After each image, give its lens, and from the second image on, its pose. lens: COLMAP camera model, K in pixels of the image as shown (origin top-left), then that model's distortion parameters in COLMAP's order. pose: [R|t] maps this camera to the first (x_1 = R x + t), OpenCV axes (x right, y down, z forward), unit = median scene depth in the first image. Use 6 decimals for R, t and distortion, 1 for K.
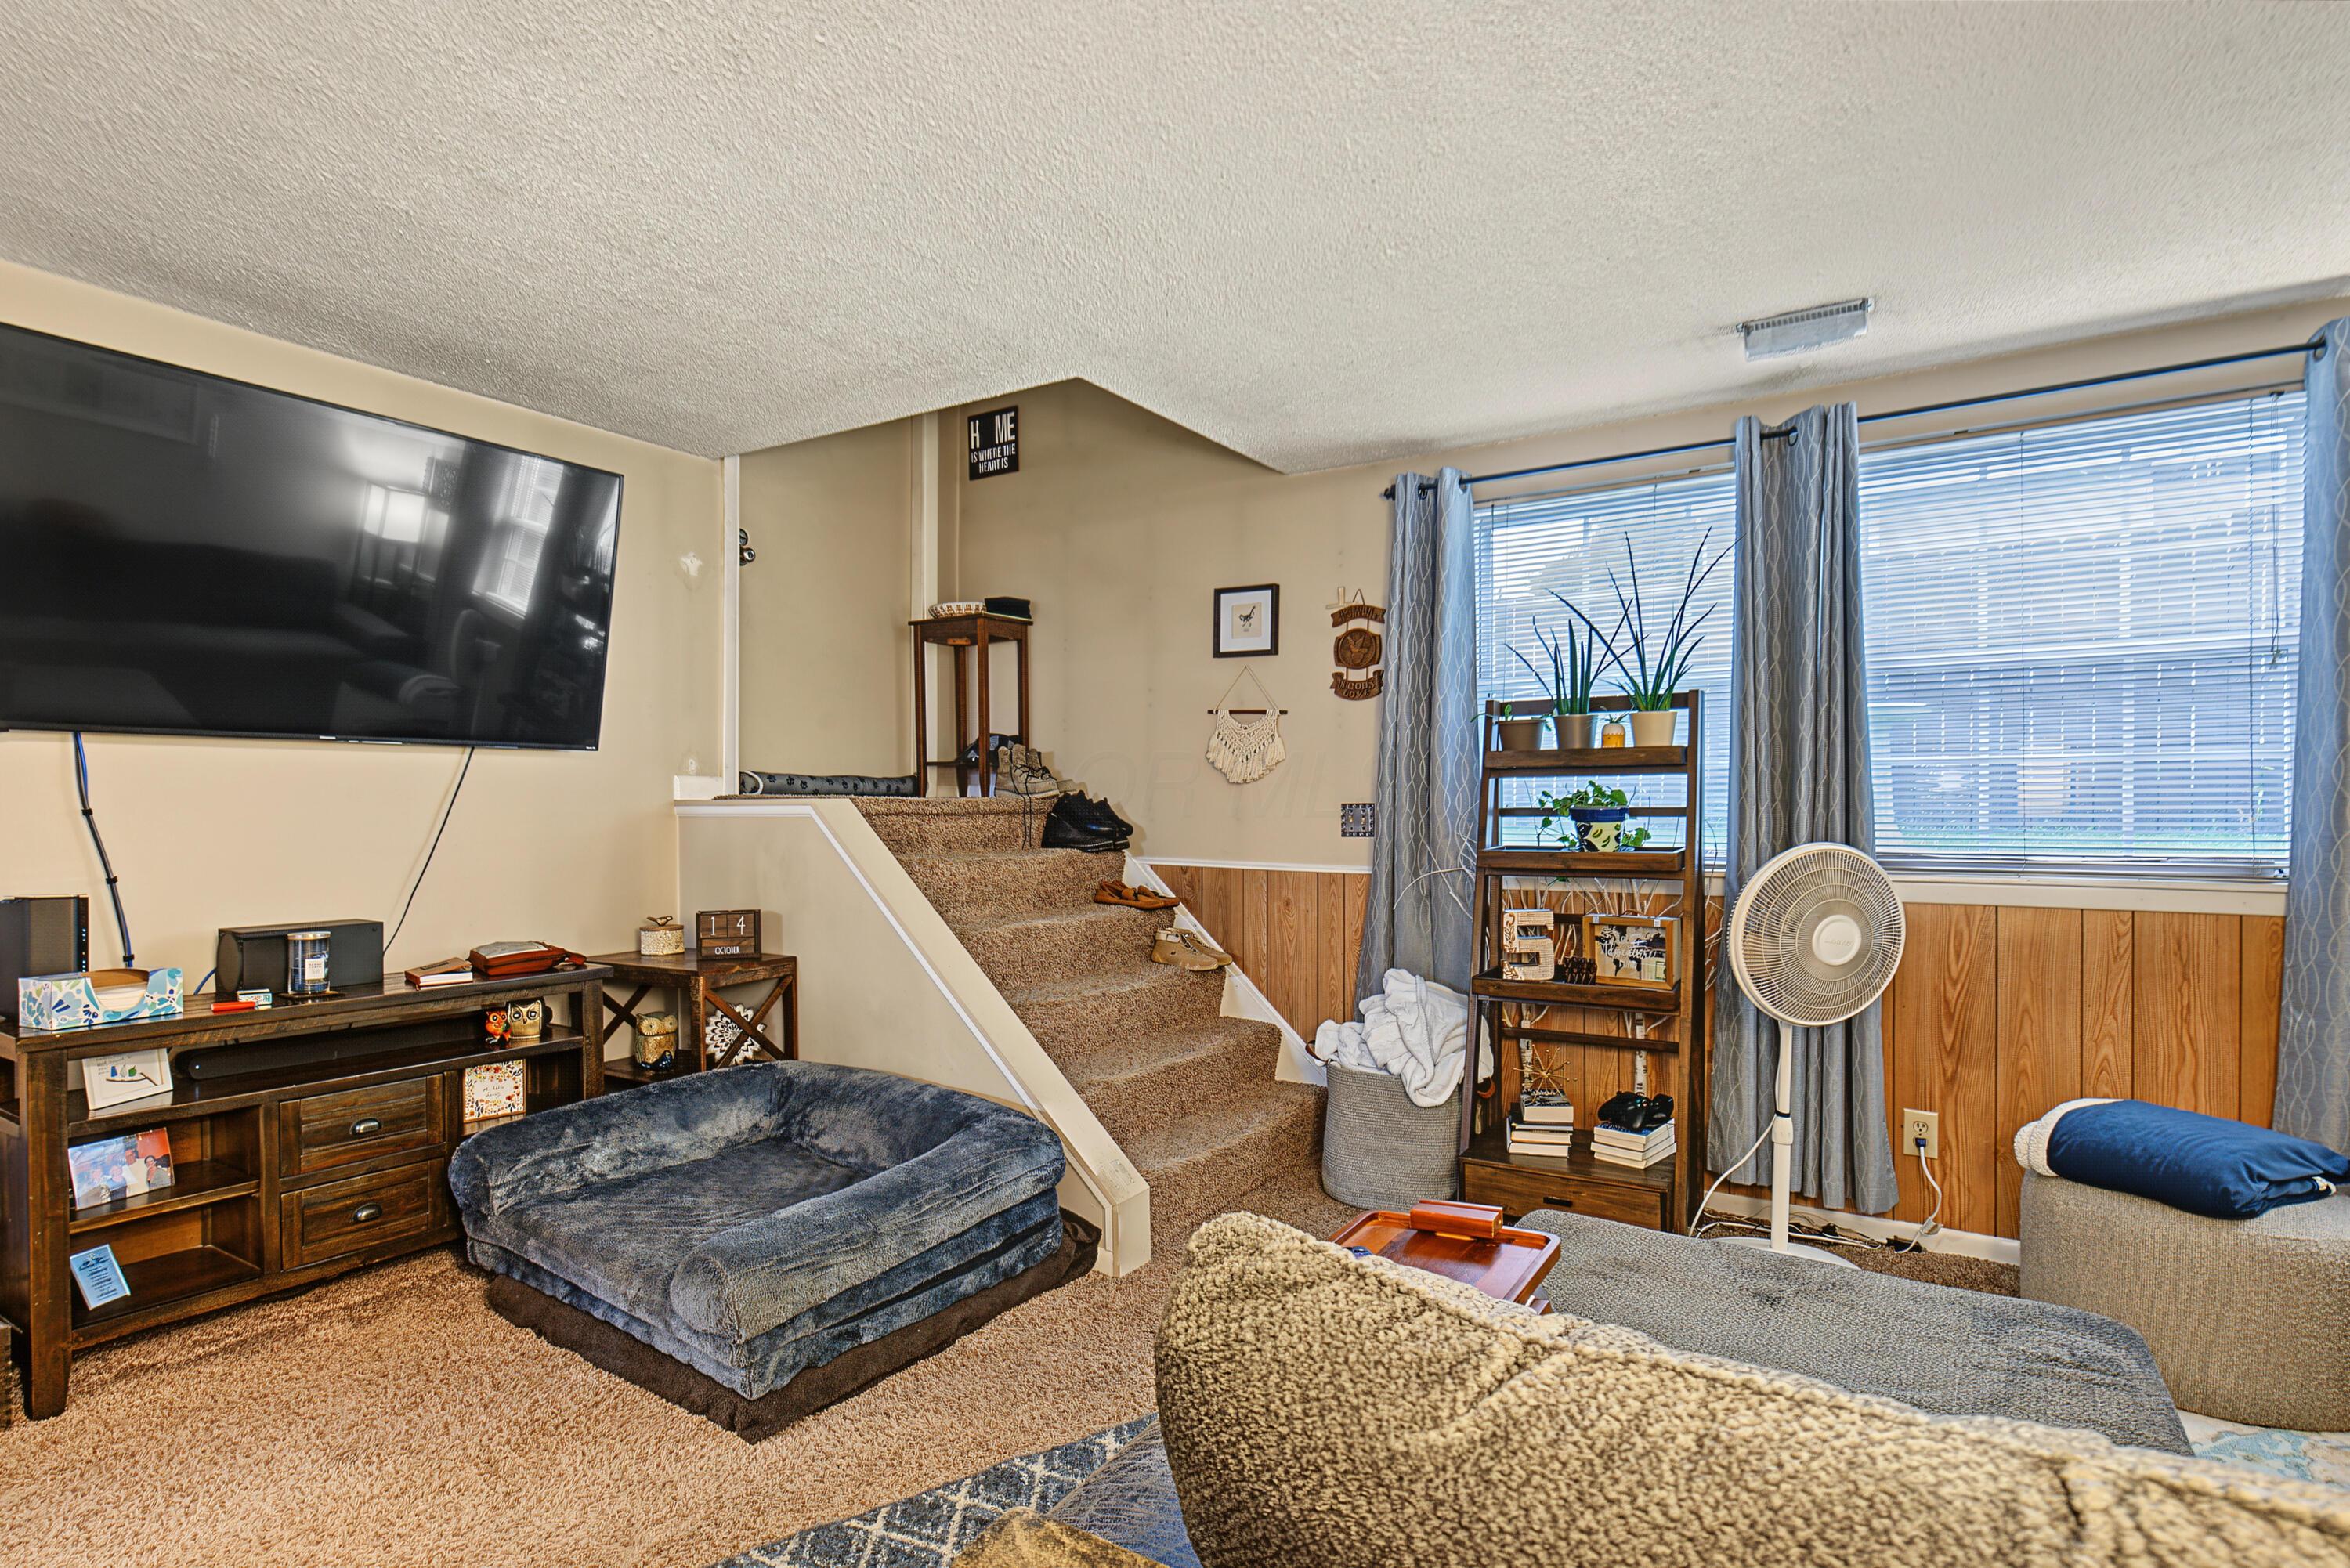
lens RADIAL K [[1177.0, 0, 1172.3], [0, 1177.0, 818.7], [0, 0, 1]] dist [0.001548, -0.000717]
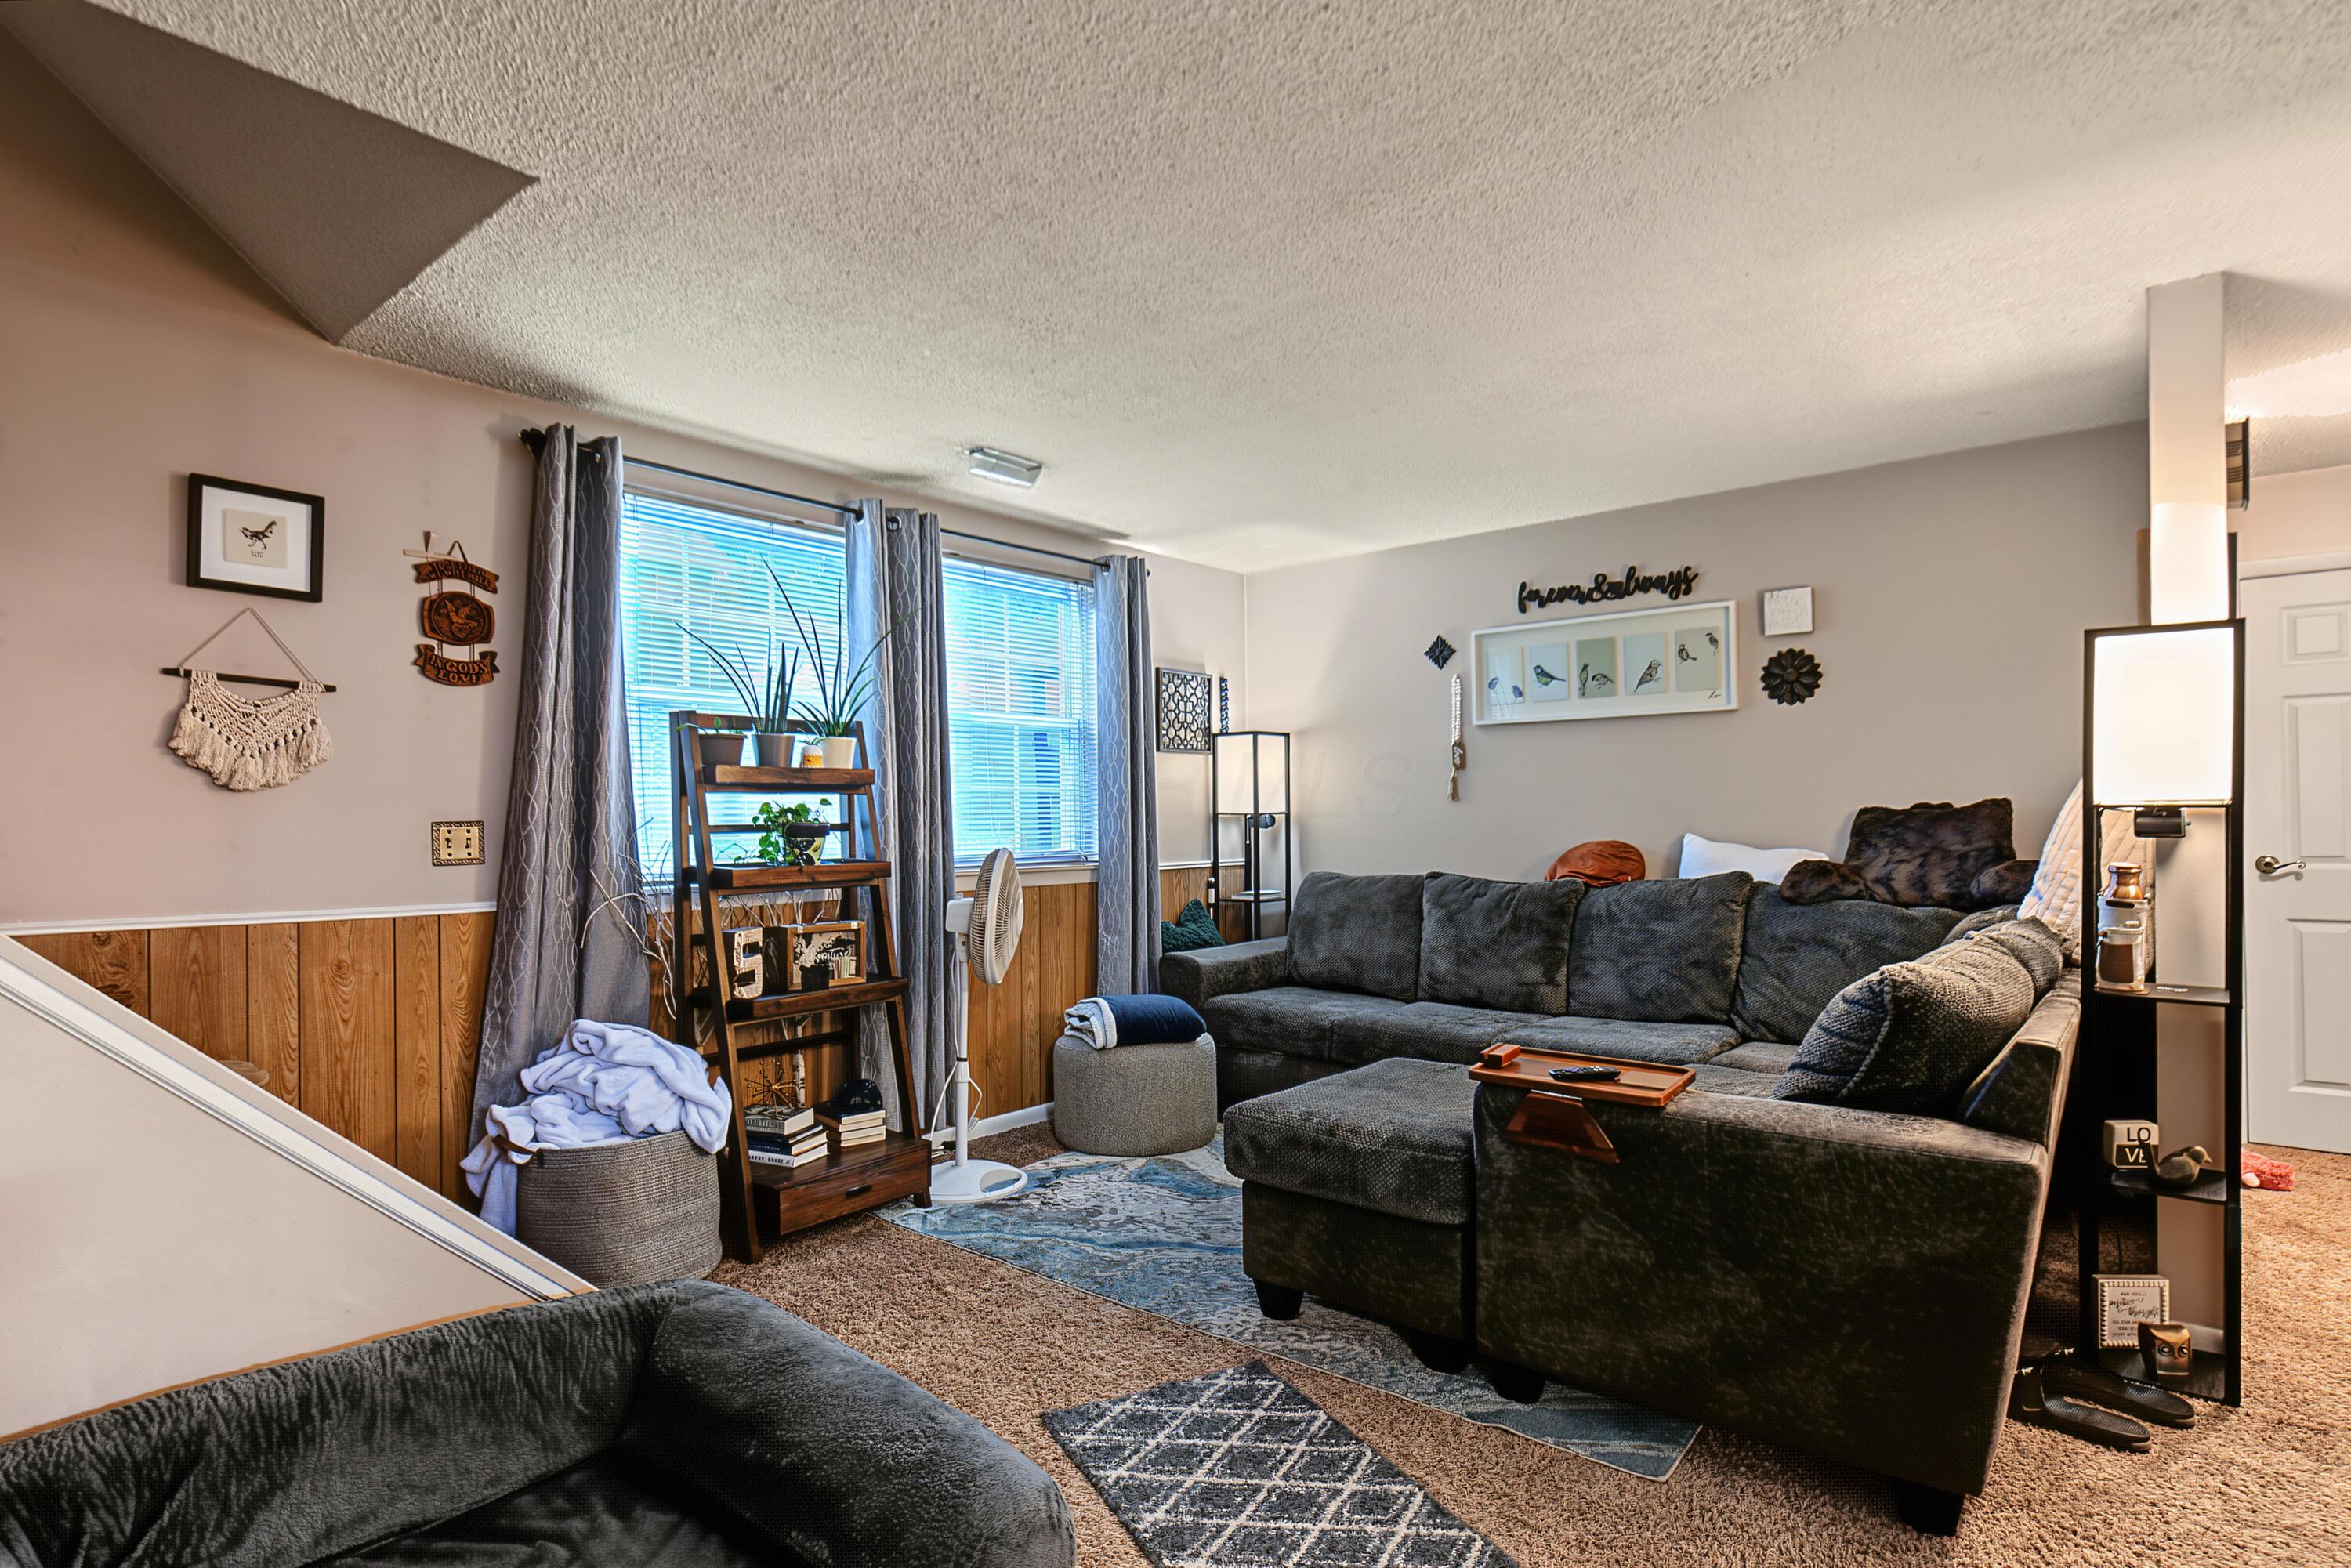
lens RADIAL K [[1177.6, 0, 1172.8], [0, 1177.6, 818.7], [0, 0, 1]] dist [0.001548, -0.000717]
pose [[0.130274, -0.001878, 0.991476, -0.604603], [0.017459, 0.999848, -0.000400, -0.007111], [-0.991324, 0.017362, 0.130287, 0.496921]]
